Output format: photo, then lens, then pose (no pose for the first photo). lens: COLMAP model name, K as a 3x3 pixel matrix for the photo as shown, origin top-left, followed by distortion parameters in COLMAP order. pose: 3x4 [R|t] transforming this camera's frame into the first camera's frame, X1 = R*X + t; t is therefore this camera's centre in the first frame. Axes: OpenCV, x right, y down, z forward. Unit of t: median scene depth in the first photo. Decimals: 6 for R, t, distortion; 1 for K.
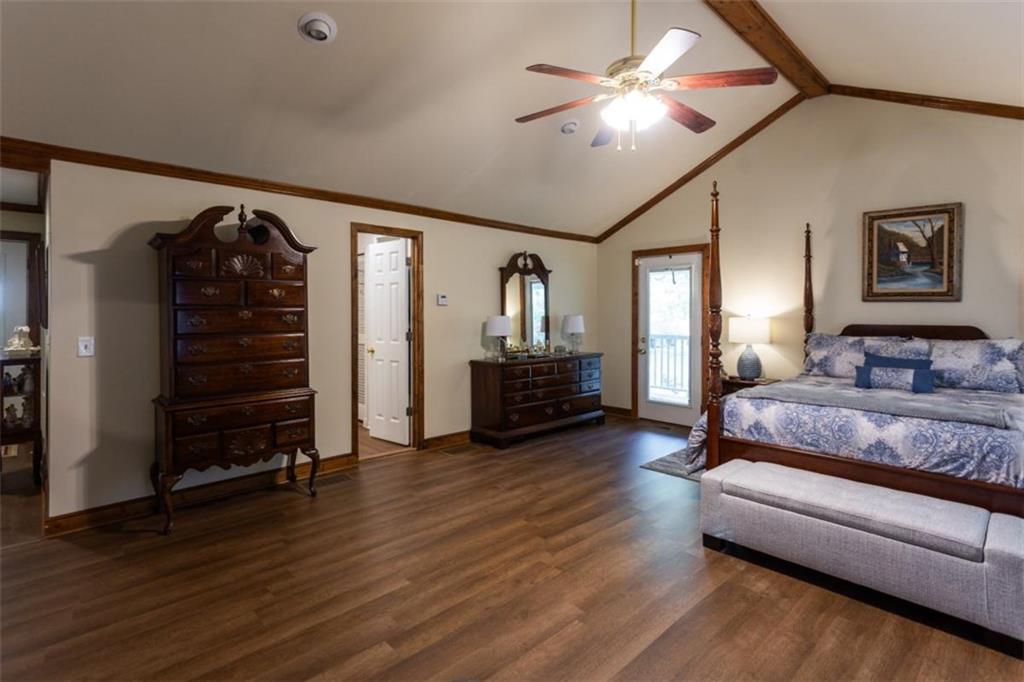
lens RADIAL K [[485.6, 0, 505.4], [0, 485.6, 313.7], [0, 0, 1]] dist [-0.005424, -0.000012]
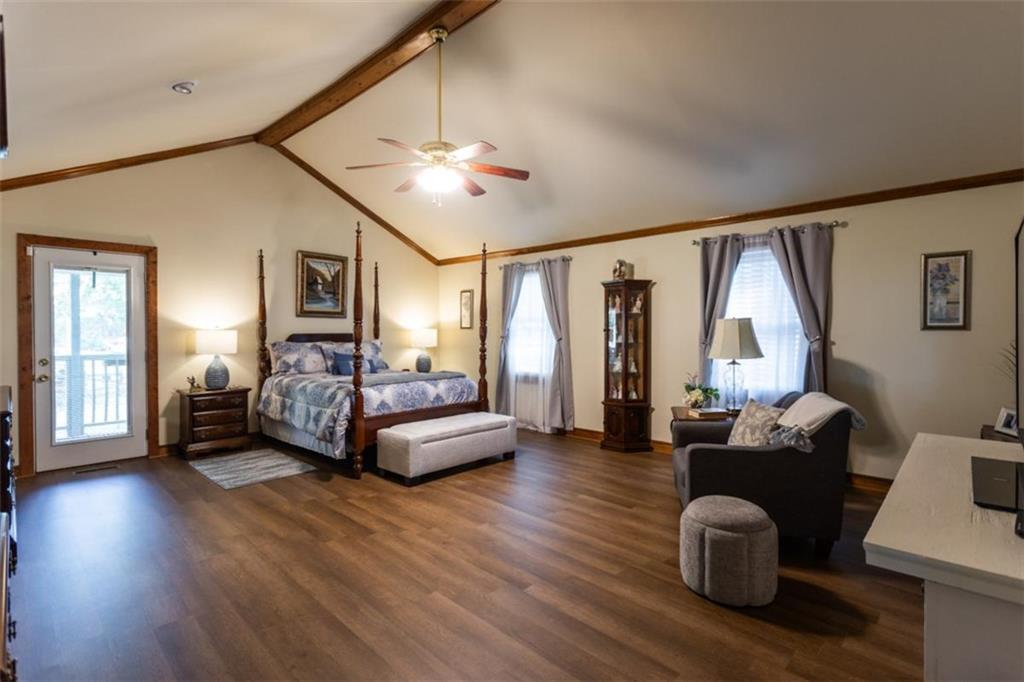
lens RADIAL K [[485.6, 0, 515.1], [0, 485.6, 336.3], [0, 0, 1]] dist [-0.005424, -0.000012]
pose [[-0.051313, -0.017749, 0.998525, -0.691120], [0.000442, 0.999842, 0.017795, 0.006170], [-0.998683, 0.001355, -0.051297, 0.513073]]
